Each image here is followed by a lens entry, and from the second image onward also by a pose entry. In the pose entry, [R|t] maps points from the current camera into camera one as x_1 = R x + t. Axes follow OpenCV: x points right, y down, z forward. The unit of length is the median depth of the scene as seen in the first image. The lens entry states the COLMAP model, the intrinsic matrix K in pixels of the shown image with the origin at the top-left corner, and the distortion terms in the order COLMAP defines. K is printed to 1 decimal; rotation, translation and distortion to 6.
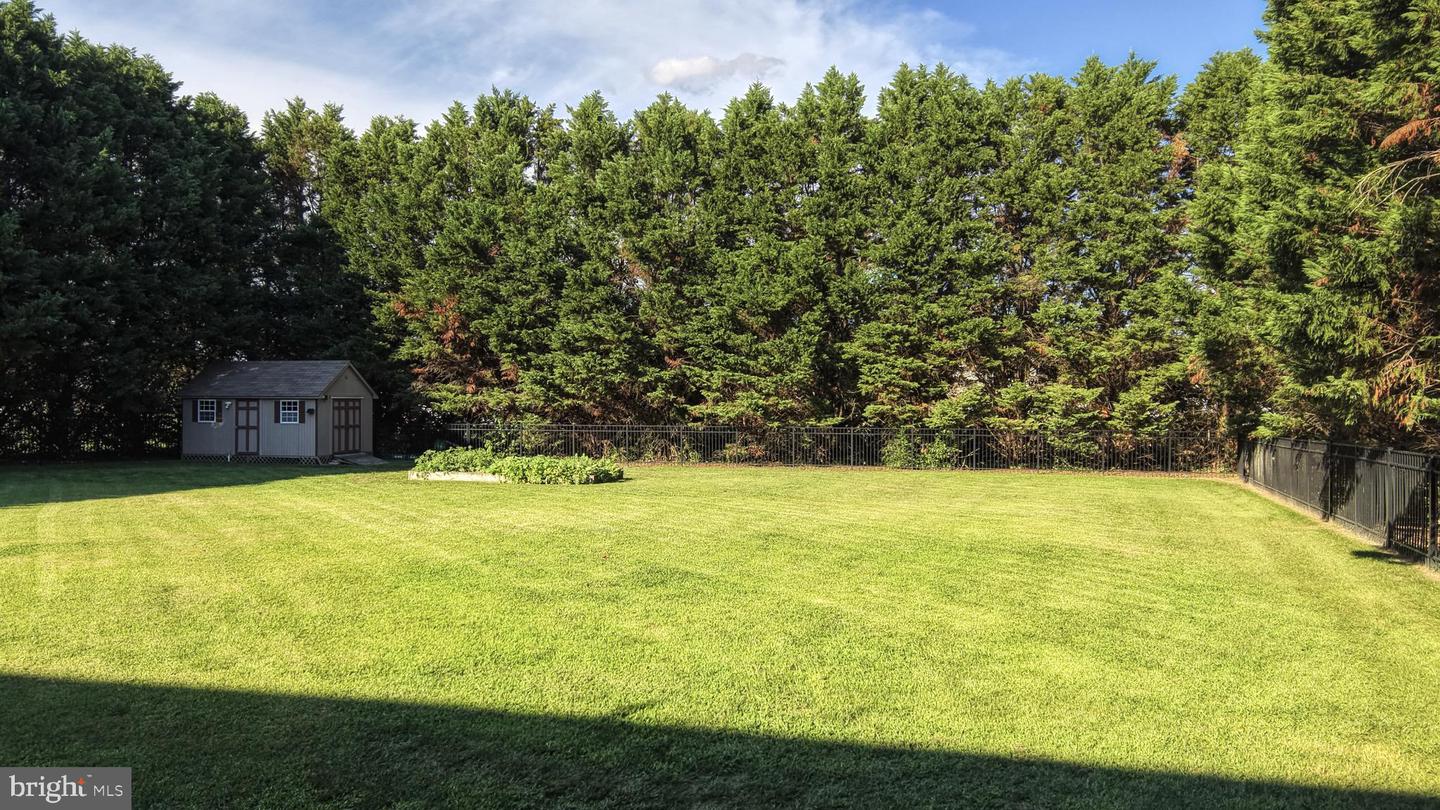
lens RADIAL K [[962.7, 0, 725.2], [0, 962.7, 413.5], [0, 0, 1]] dist [0.033490, -0.041259]
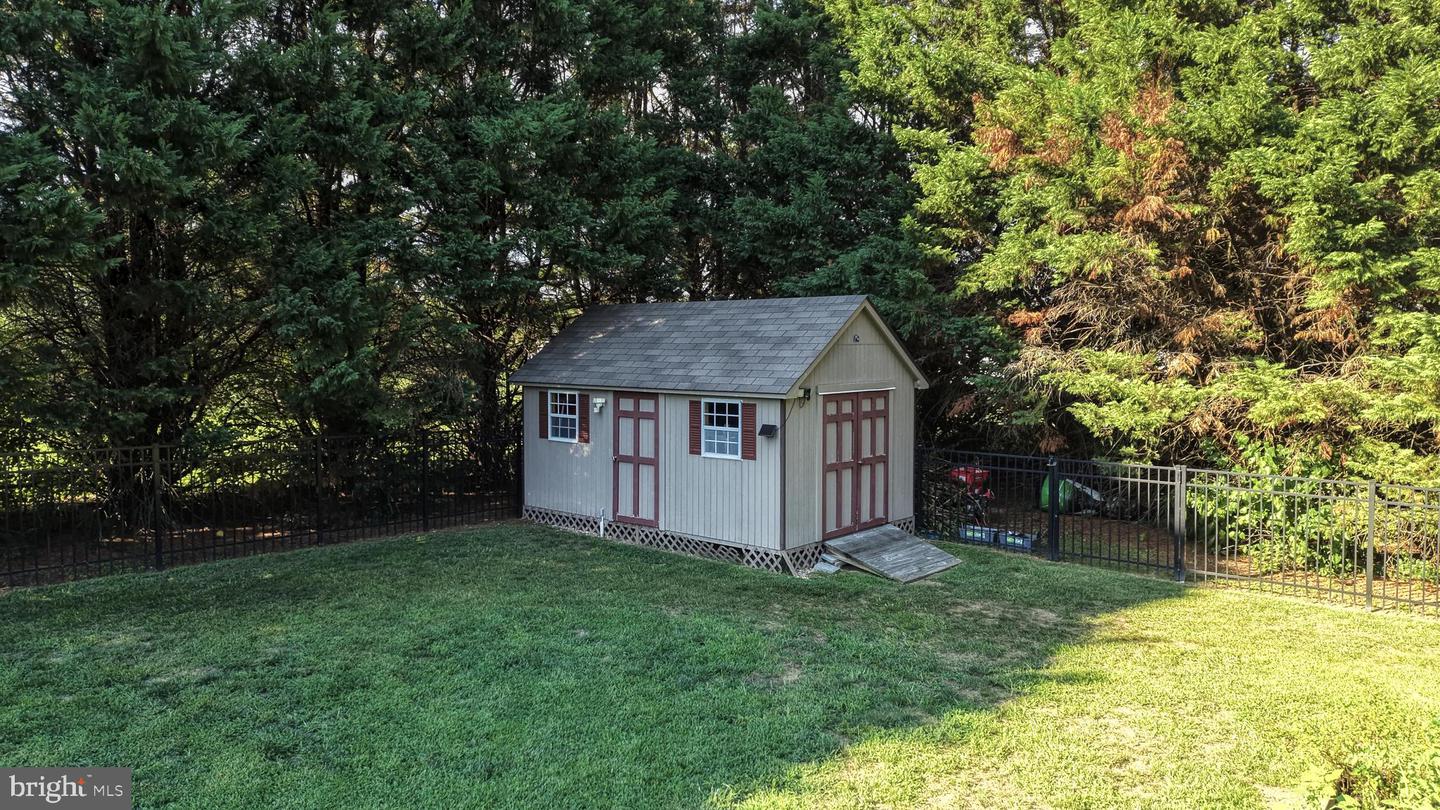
lens RADIAL K [[962.7, 0, 715.8], [0, 962.7, 403.4], [0, 0, 1]] dist [0.033490, -0.041259]
pose [[0.876840, 0.023767, -0.480194, -0.253757], [-0.001930, 0.998943, 0.045917, -0.028759], [0.480778, -0.039335, 0.875960, 0.629681]]
